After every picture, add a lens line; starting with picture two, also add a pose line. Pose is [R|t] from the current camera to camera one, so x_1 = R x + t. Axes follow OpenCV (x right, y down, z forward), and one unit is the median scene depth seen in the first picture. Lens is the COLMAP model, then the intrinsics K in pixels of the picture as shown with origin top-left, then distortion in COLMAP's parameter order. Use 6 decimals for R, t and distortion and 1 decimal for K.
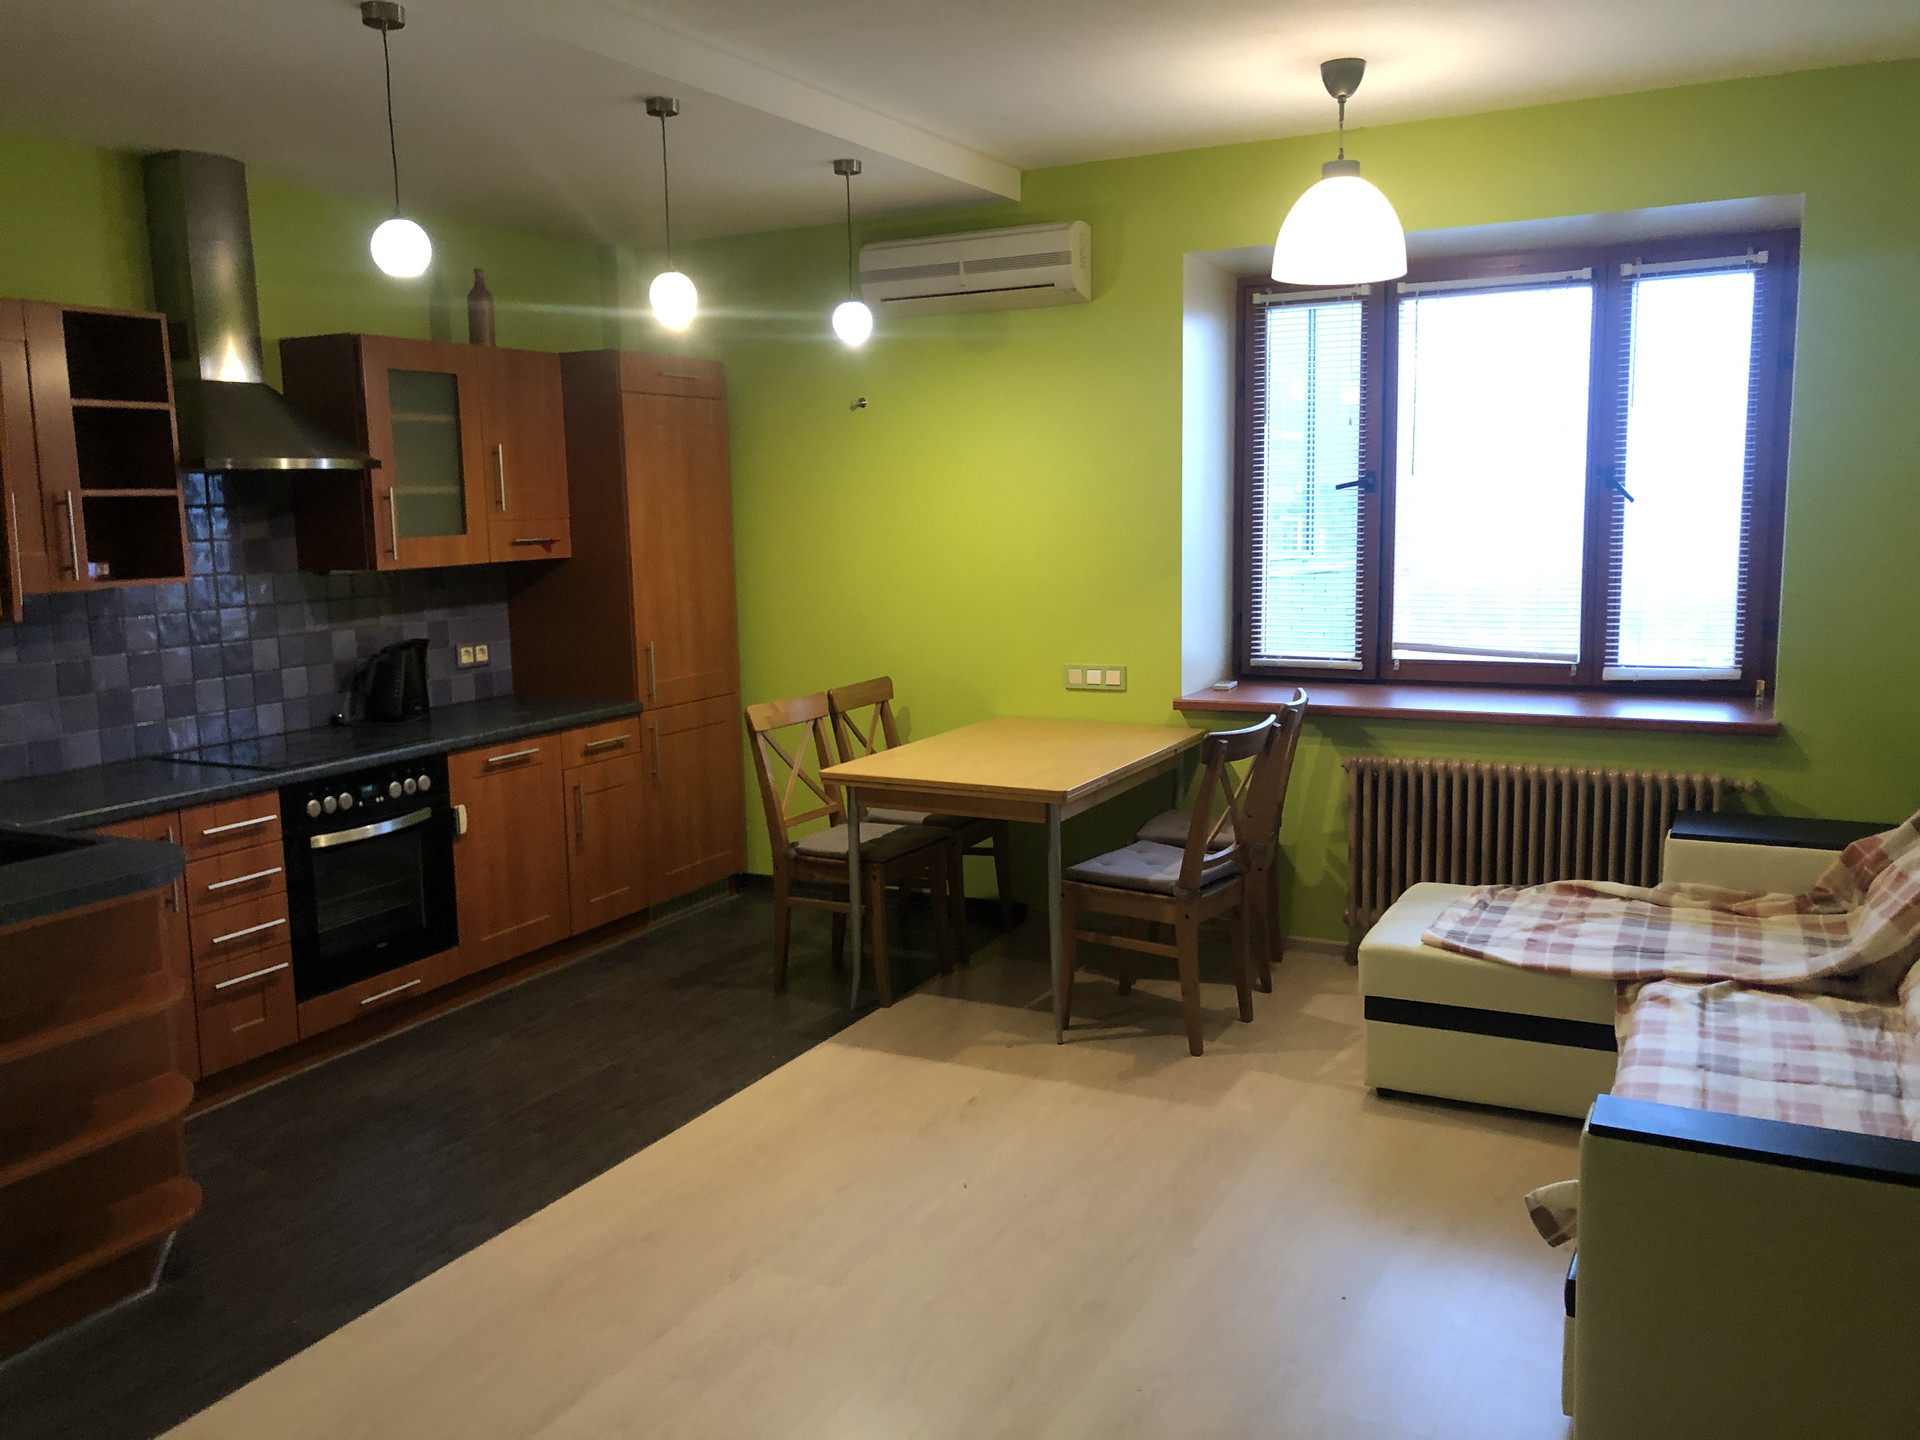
lens RADIAL K [[1563.5, 0, 960.0], [0, 1563.5, 720.0], [0, 0, 1]] dist [0.186280, -0.370240]
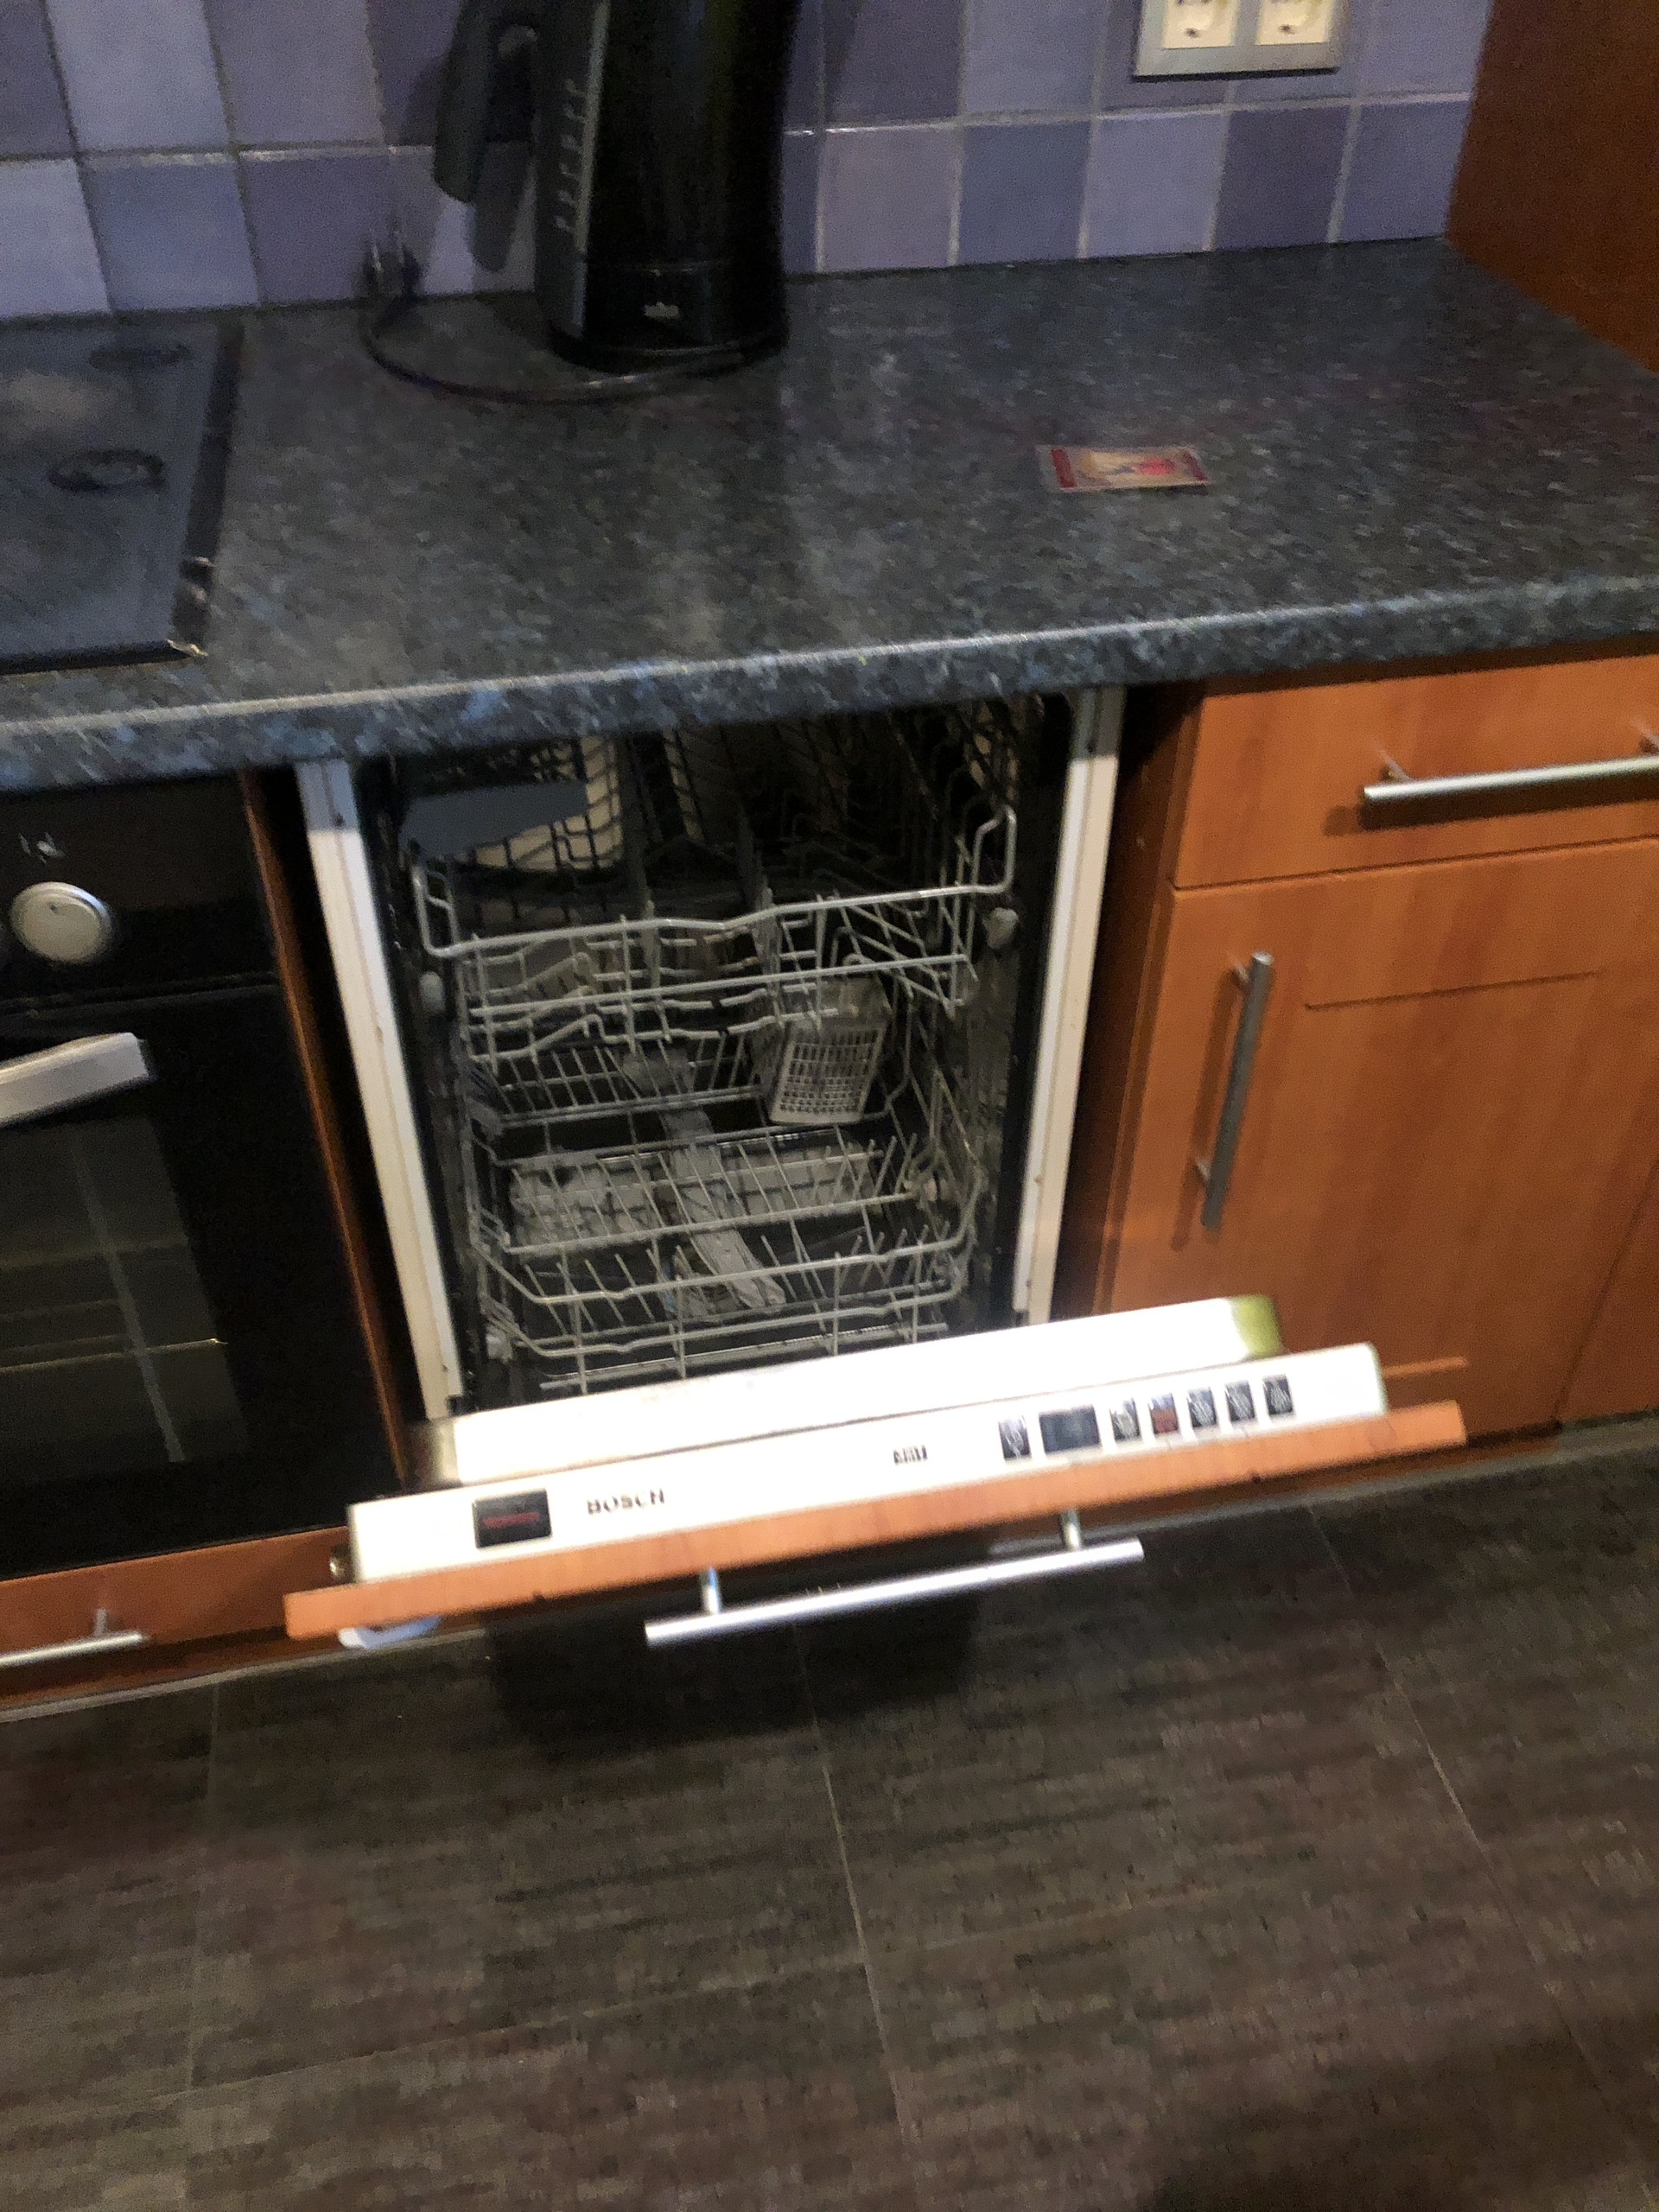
lens RADIAL K [[1796.5, 0, 829.5], [0, 1796.5, 1106.0], [0, 0, 1]] dist [0.018363, 0.002302]
pose [[0.625644, 0.520141, -0.581397, -0.162415], [-0.123674, 0.801985, 0.584401, -0.066424], [0.770243, -0.293723, 0.566085, 0.939387]]
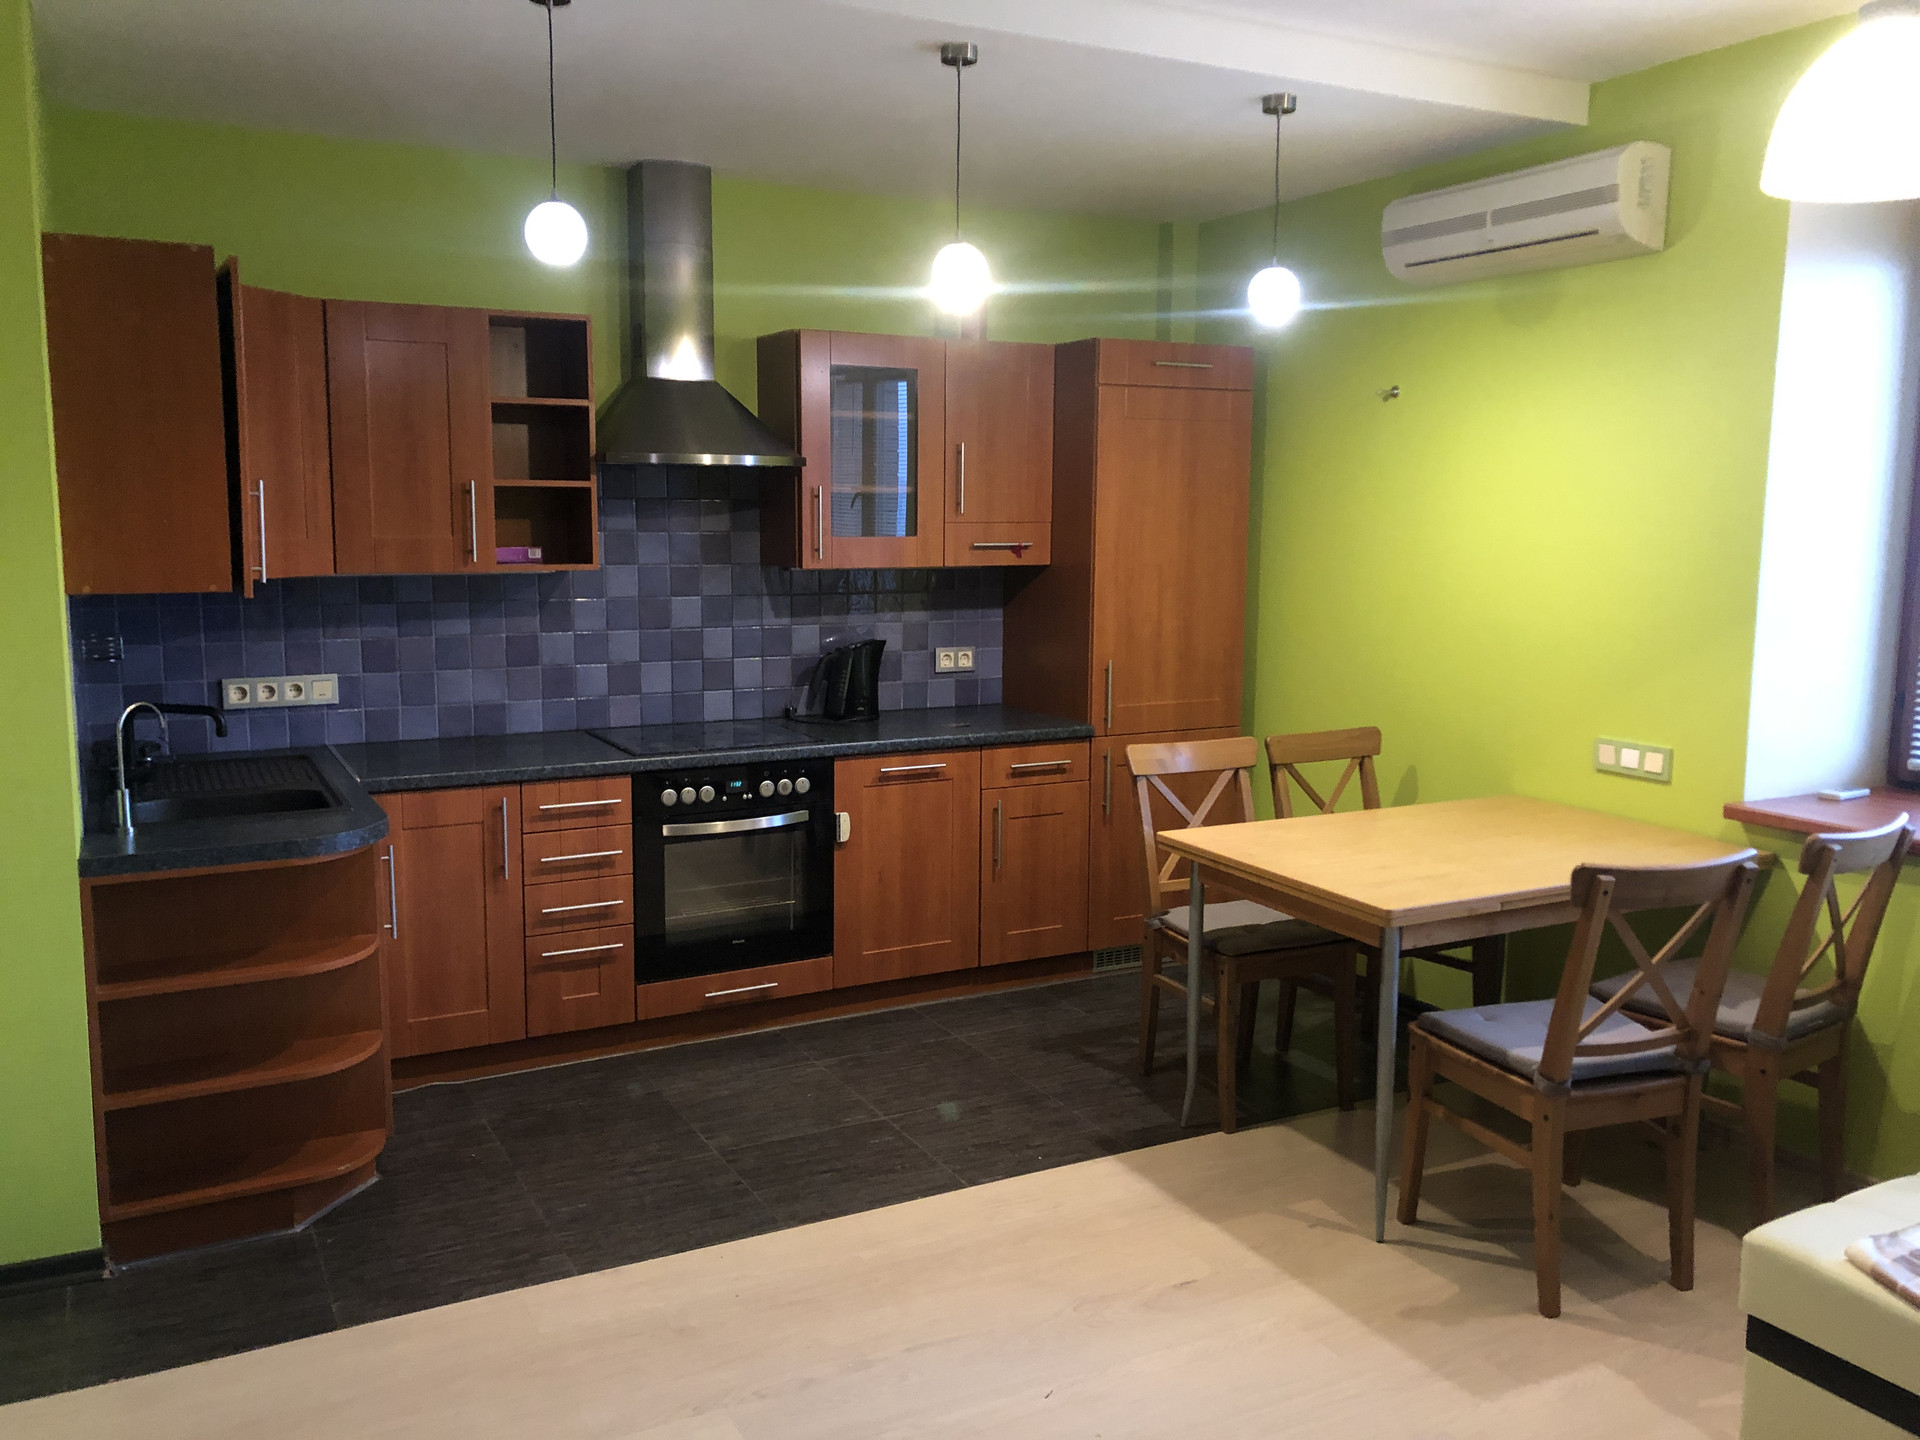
lens RADIAL K [[1559.4, 0, 960.0], [0, 1559.4, 720.0], [0, 0, 1]] dist [0.018363, 0.002302]
pose [[0.825759, 0.106075, -0.553958, 0.270005], [-0.106429, 0.993816, 0.031653, -0.041134], [0.553890, 0.032819, 0.831943, 0.248498]]
